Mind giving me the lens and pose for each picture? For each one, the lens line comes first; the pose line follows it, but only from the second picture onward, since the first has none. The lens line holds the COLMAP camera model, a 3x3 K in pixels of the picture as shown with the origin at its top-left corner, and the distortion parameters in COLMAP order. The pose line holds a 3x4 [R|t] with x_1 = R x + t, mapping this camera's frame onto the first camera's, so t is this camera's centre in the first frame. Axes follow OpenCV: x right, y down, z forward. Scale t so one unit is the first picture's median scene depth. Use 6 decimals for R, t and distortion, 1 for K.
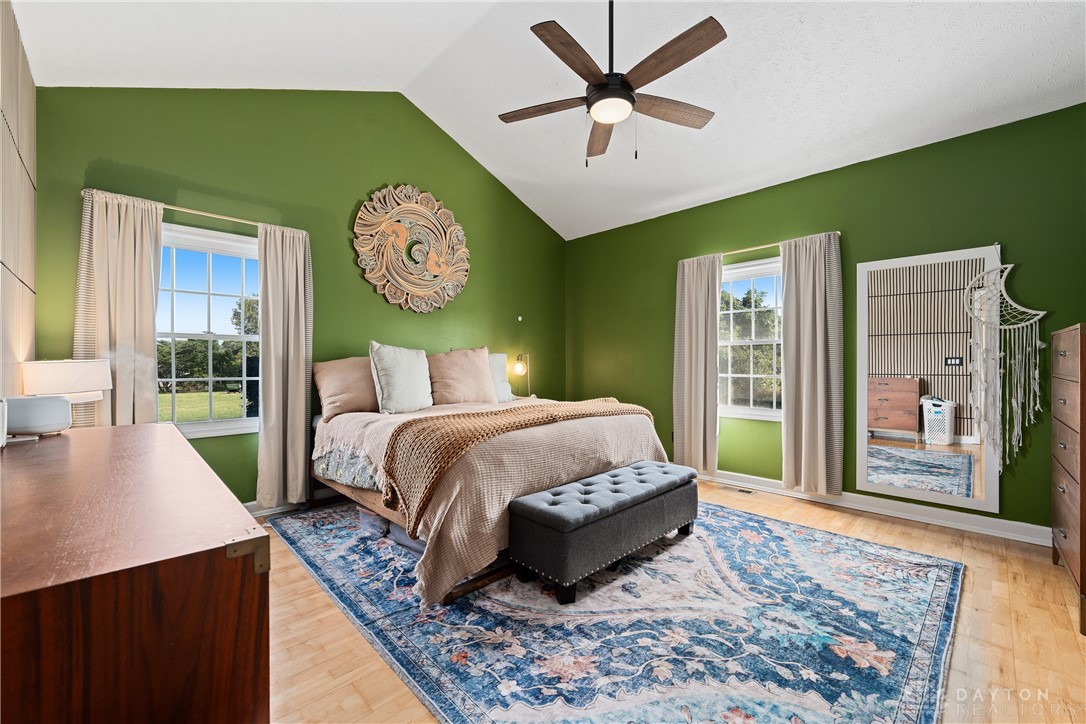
lens RADIAL K [[443.5, 0, 539.3], [0, 443.5, 371.5], [0, 0, 1]] dist [0.001703, 0.000258]
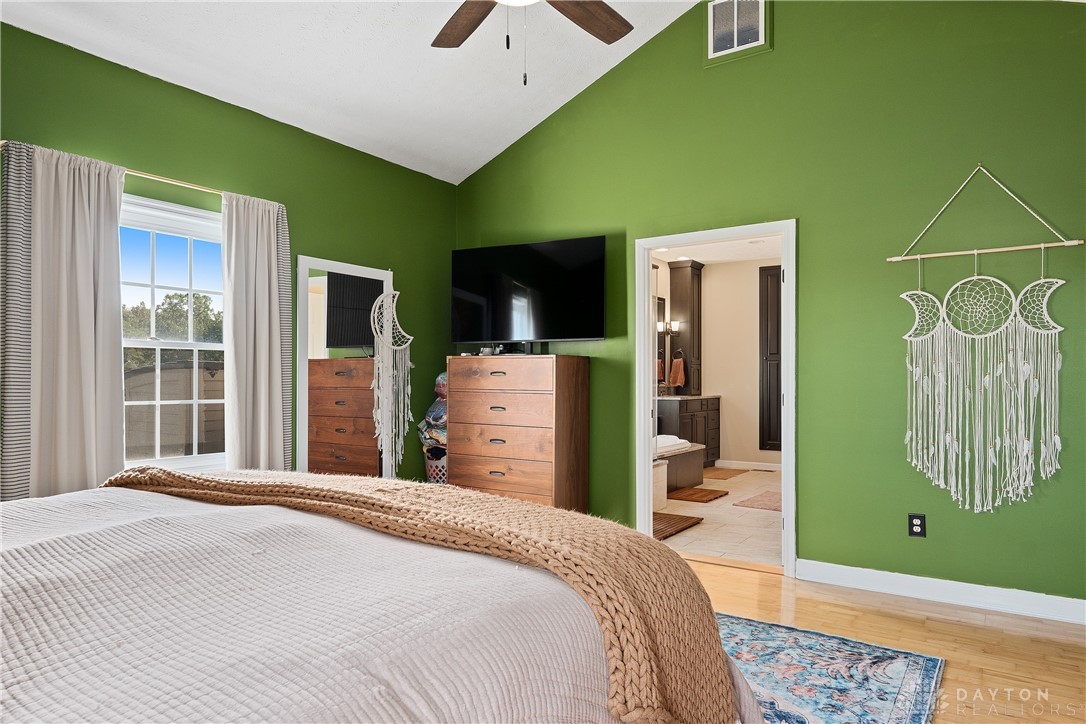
lens RADIAL K [[693.3, 0, 546.9], [0, 693.3, 381.0], [0, 0, 1]] dist [0.003876, 0.001214]
pose [[-0.219791, -0.002184, 0.975545, -0.773537], [0.015360, 0.999866, 0.005699, -0.023565], [-0.975426, 0.016237, -0.219728, 1.103693]]
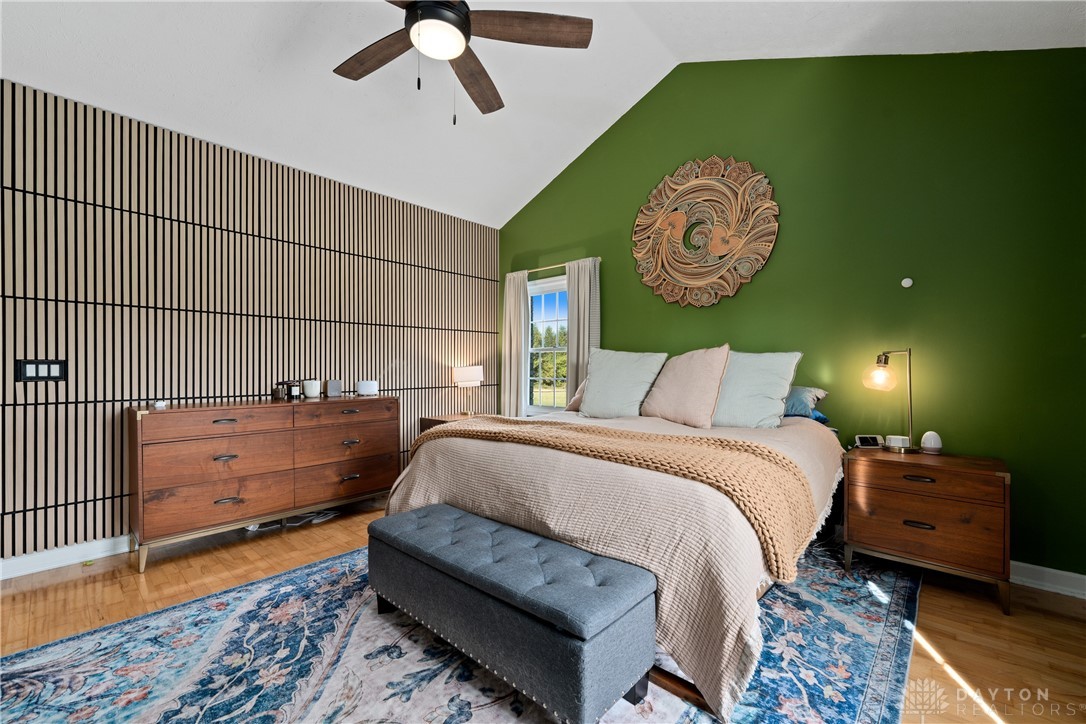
lens RADIAL K [[443.5, 0, 539.3], [0, 443.5, 371.5], [0, 0, 1]] dist [0.001703, 0.000258]
pose [[0.067065, 0.010591, -0.997692, 0.881154], [-0.018829, 0.999779, 0.009347, -0.023229], [0.997571, 0.018158, 0.067249, 1.050861]]
